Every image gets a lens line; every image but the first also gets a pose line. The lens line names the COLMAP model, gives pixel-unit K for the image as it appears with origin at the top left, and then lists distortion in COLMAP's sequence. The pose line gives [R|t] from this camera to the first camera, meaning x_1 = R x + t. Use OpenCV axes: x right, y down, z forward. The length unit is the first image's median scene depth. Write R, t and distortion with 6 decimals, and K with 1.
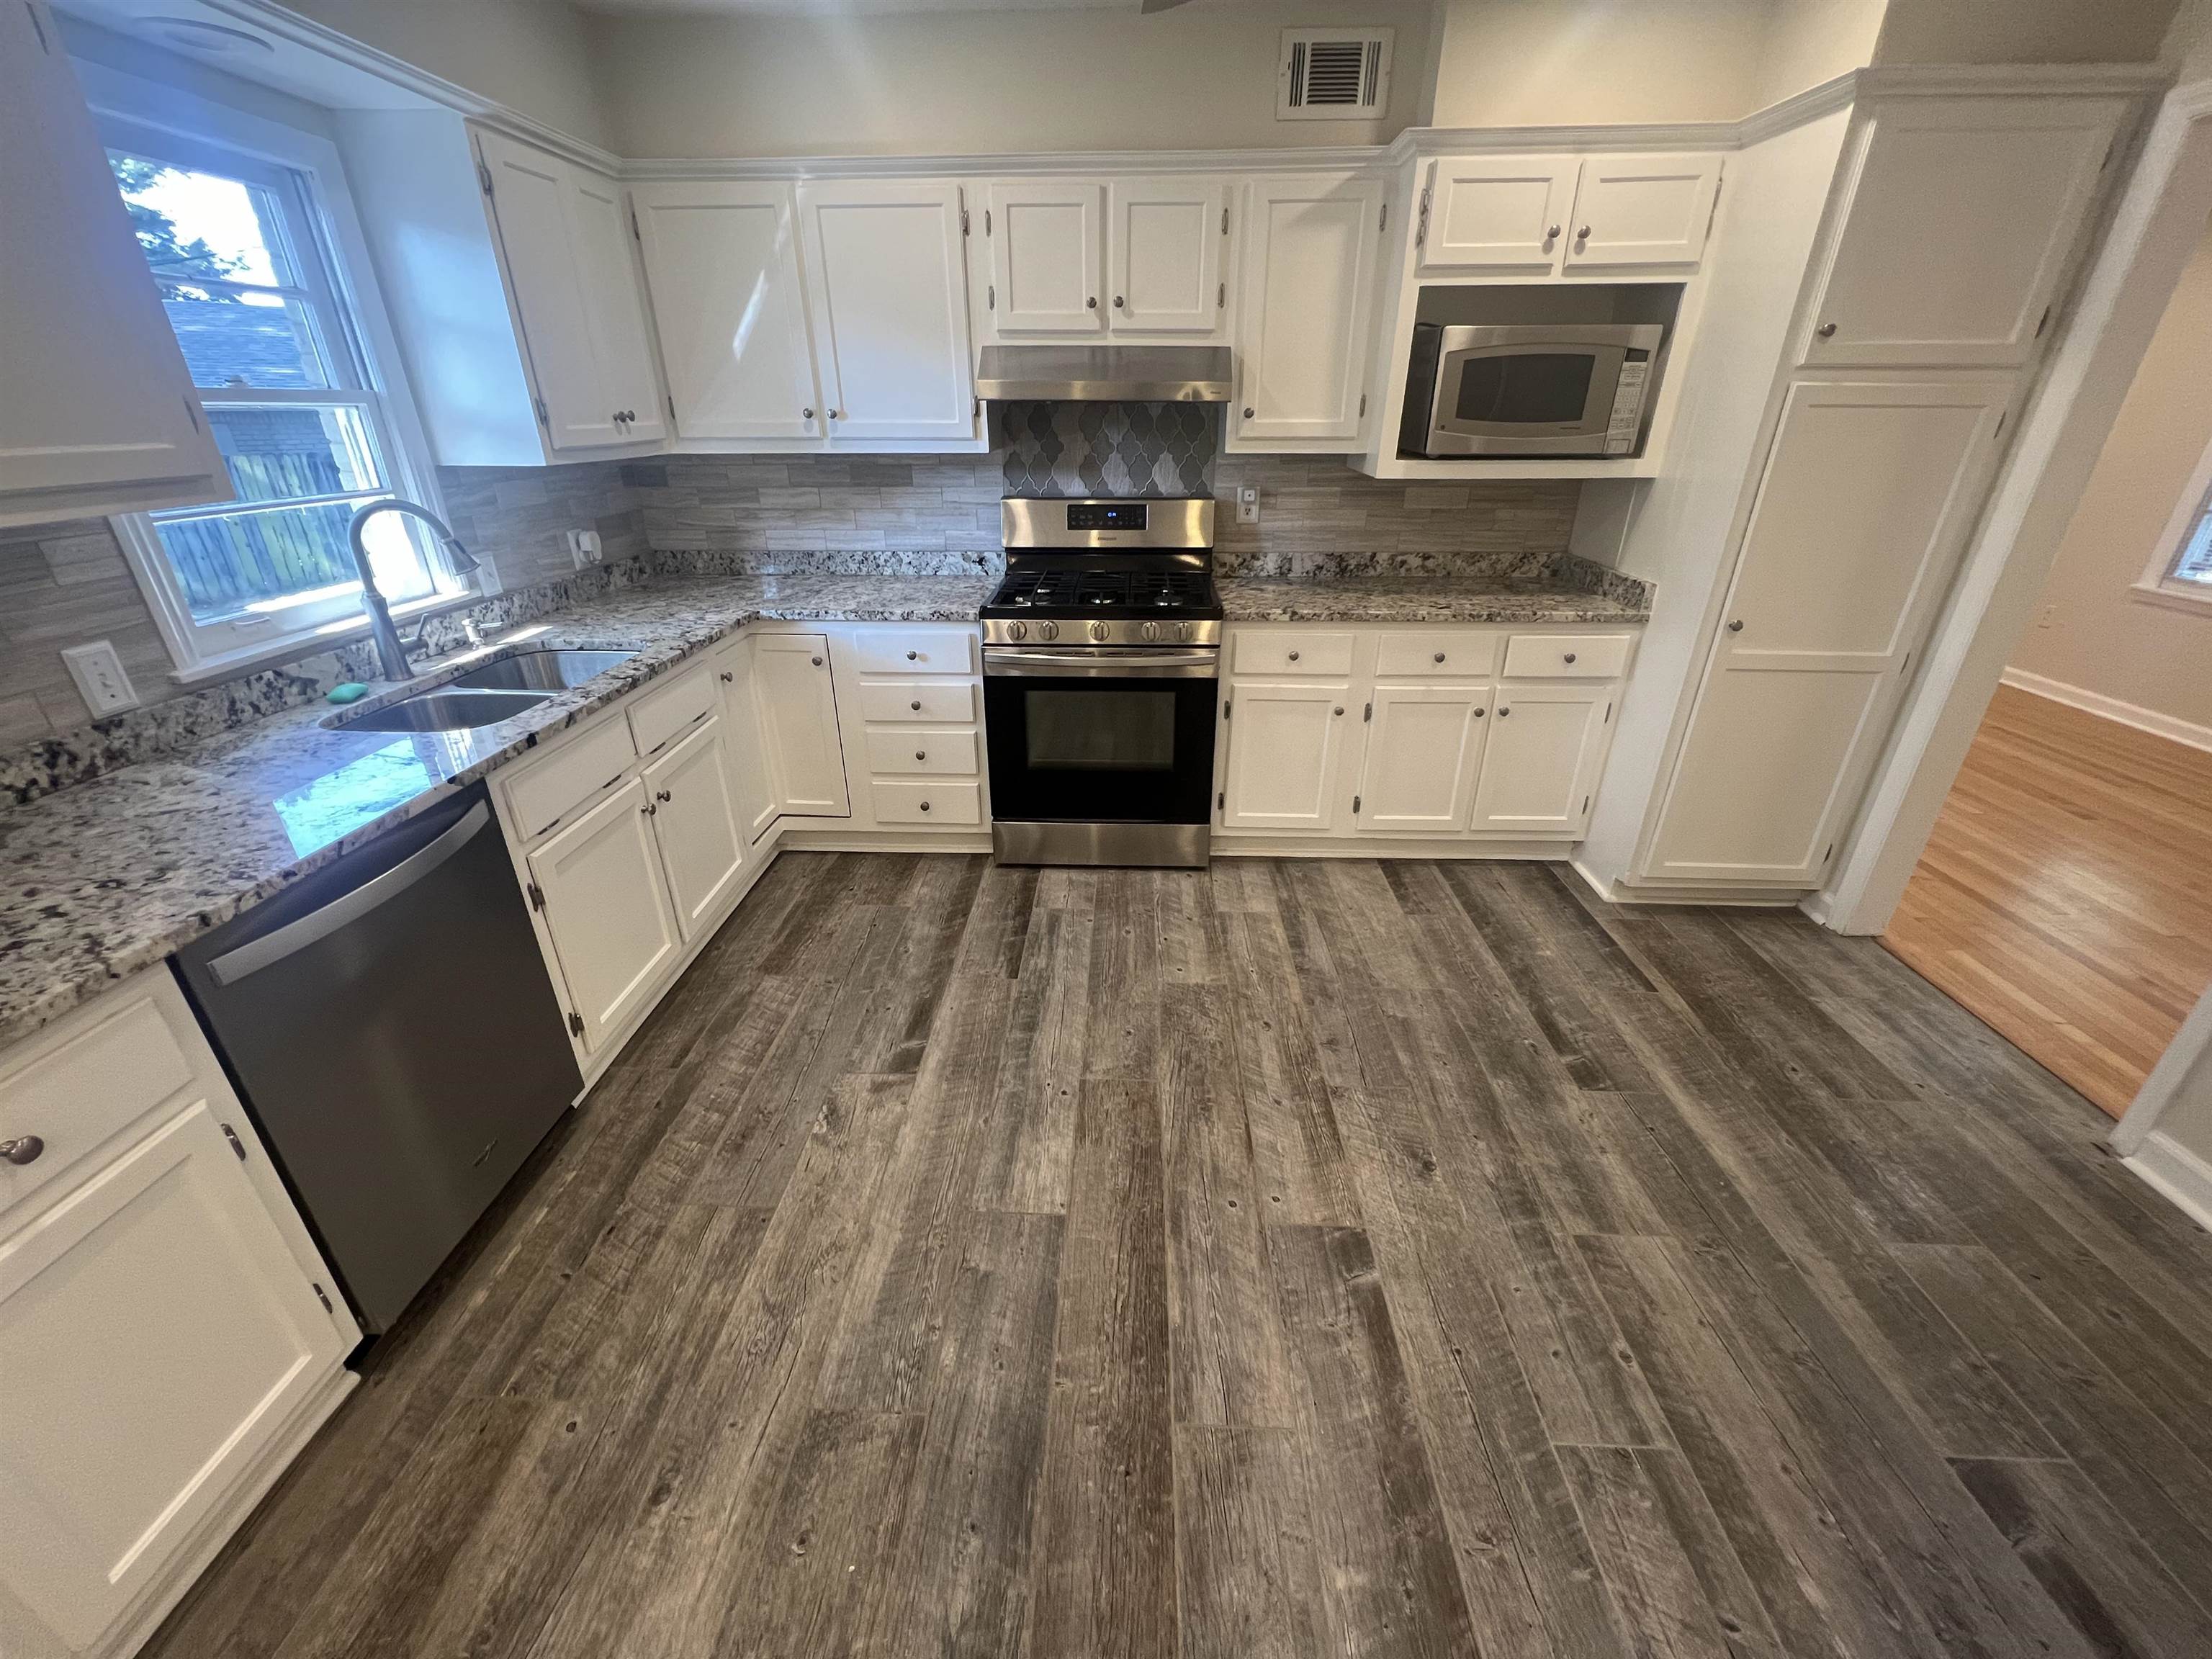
lens RADIAL K [[892.1, 0, 1096.8], [0, 892.1, 829.8], [0, 0, 1]] dist [-0.003854, 0.001405]
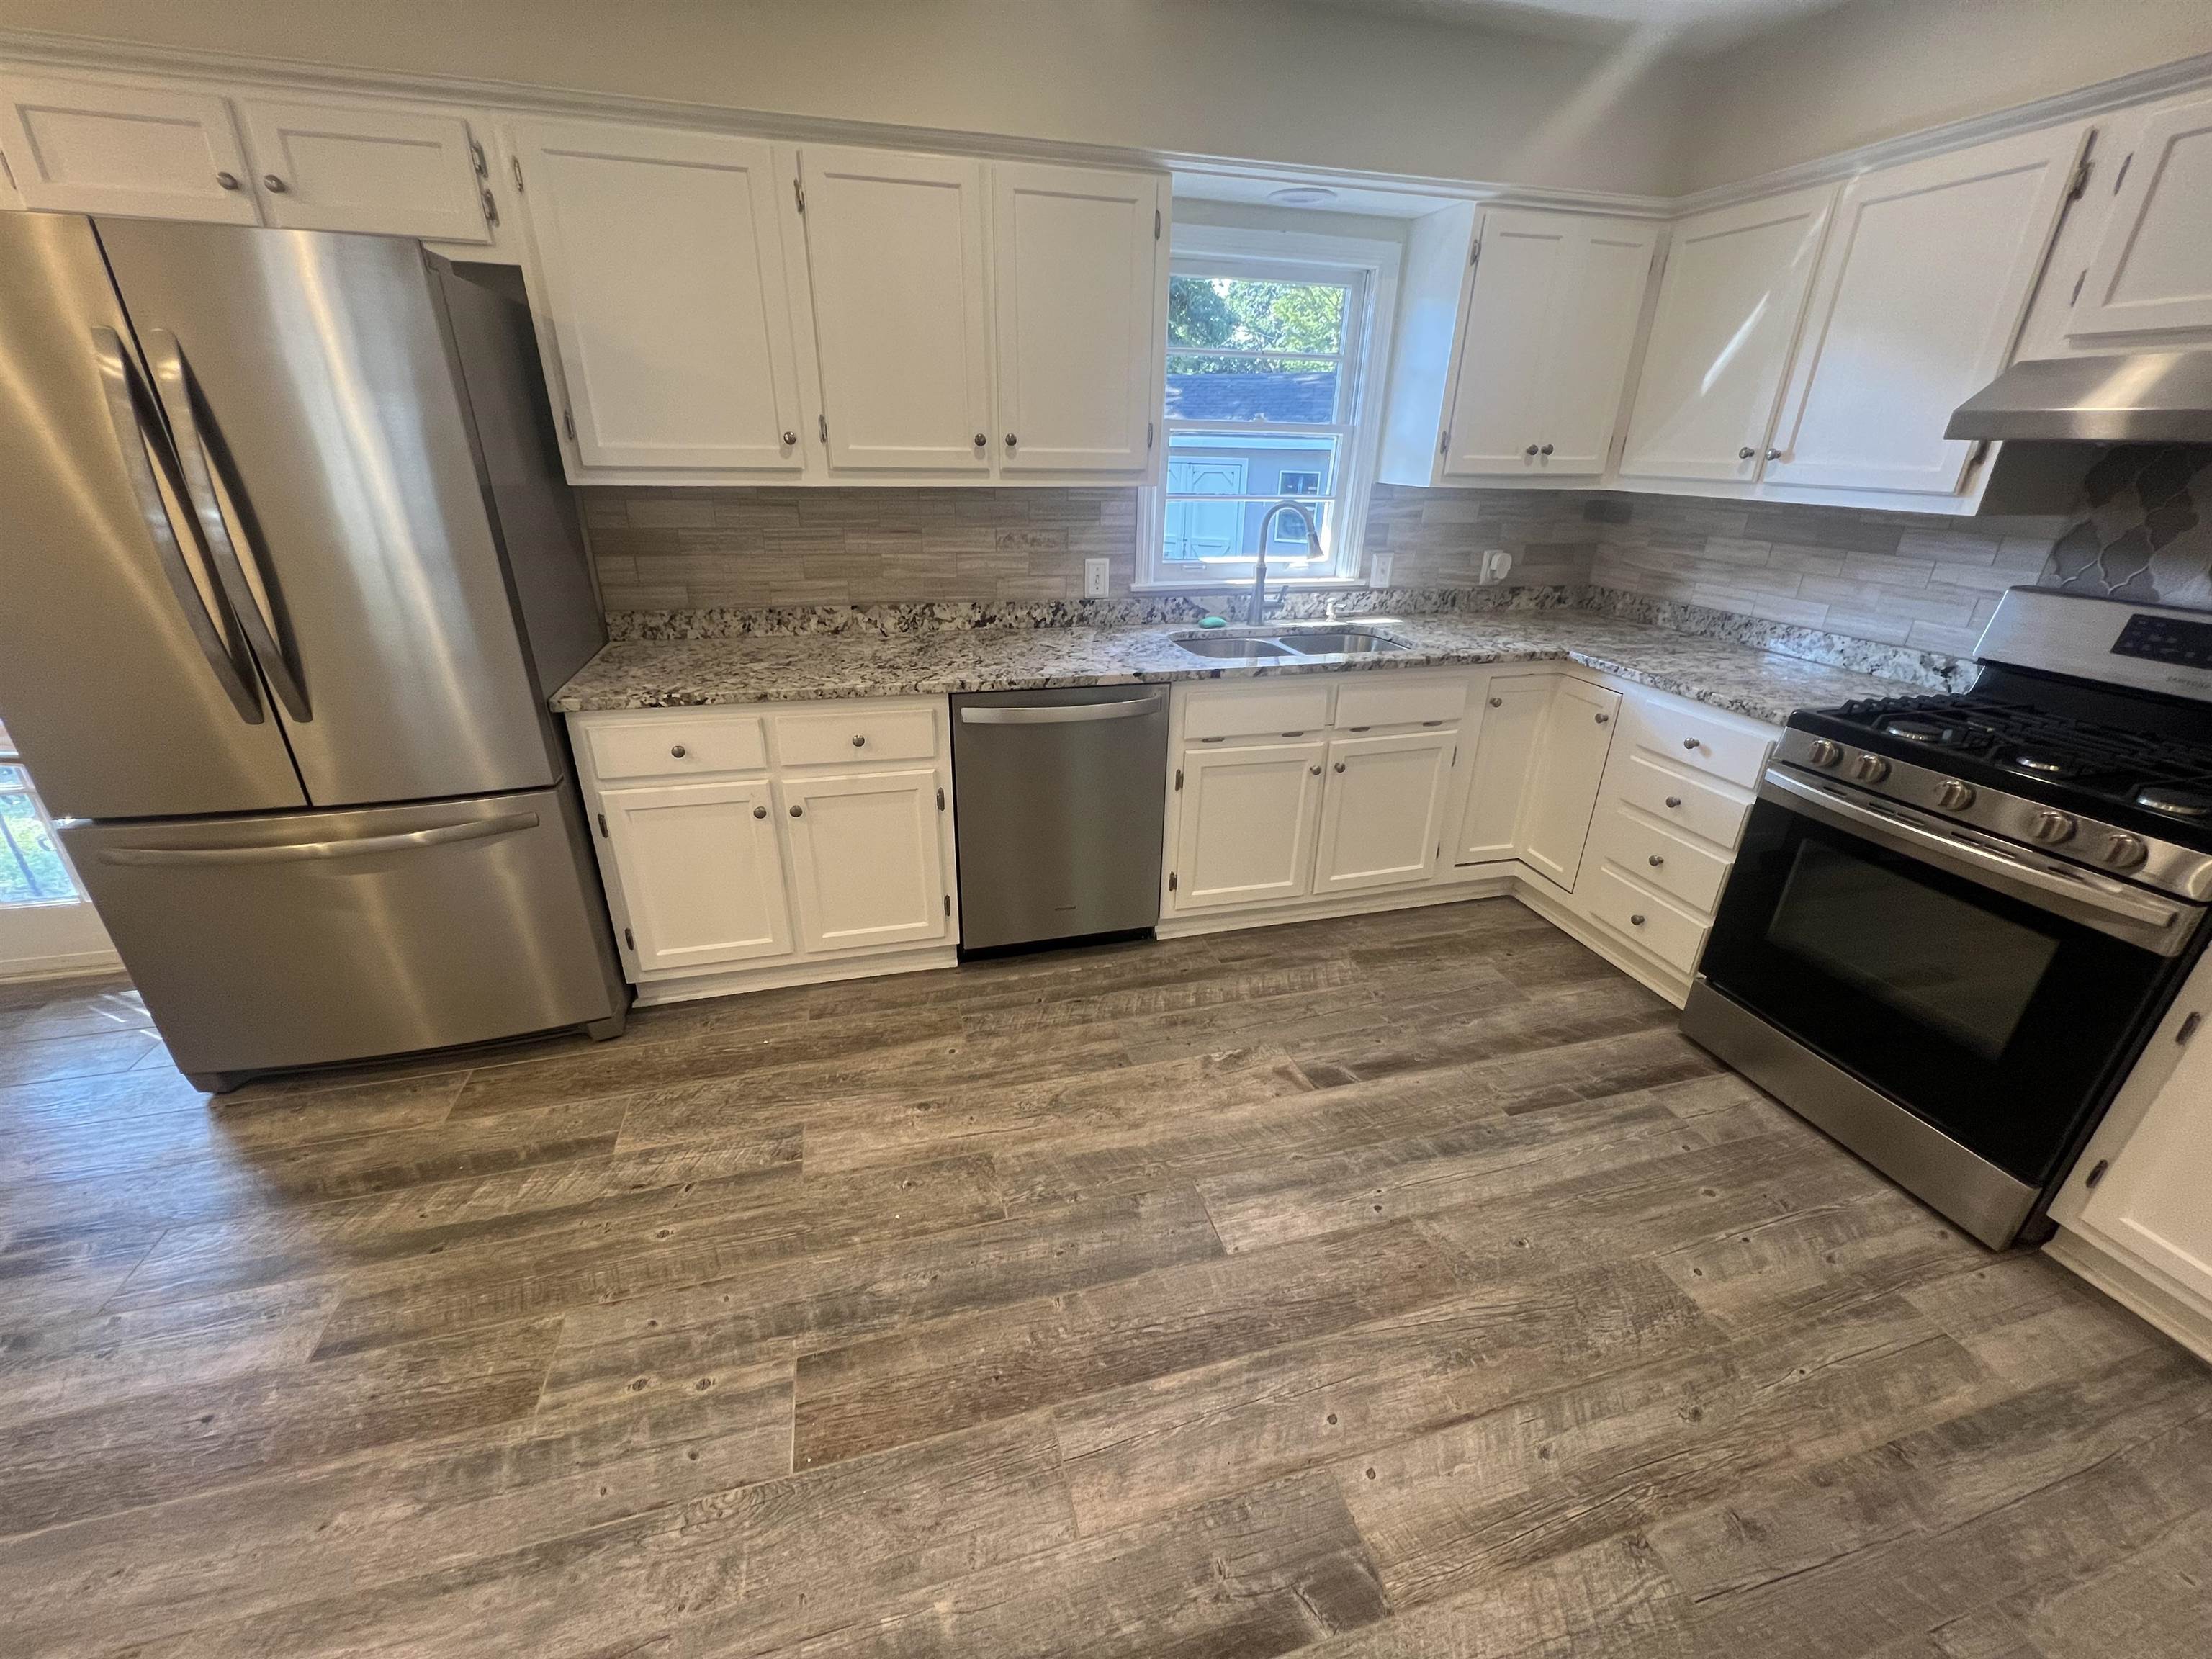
lens RADIAL K [[892.1, 0, 1094.1], [0, 892.1, 829.1], [0, 0, 1]] dist [-0.003854, 0.001405]
pose [[0.300892, 0.390023, -0.870256, 0.488458], [-0.429024, 0.870348, 0.241729, -0.118653], [0.851706, 0.300626, 0.429210, 0.271321]]
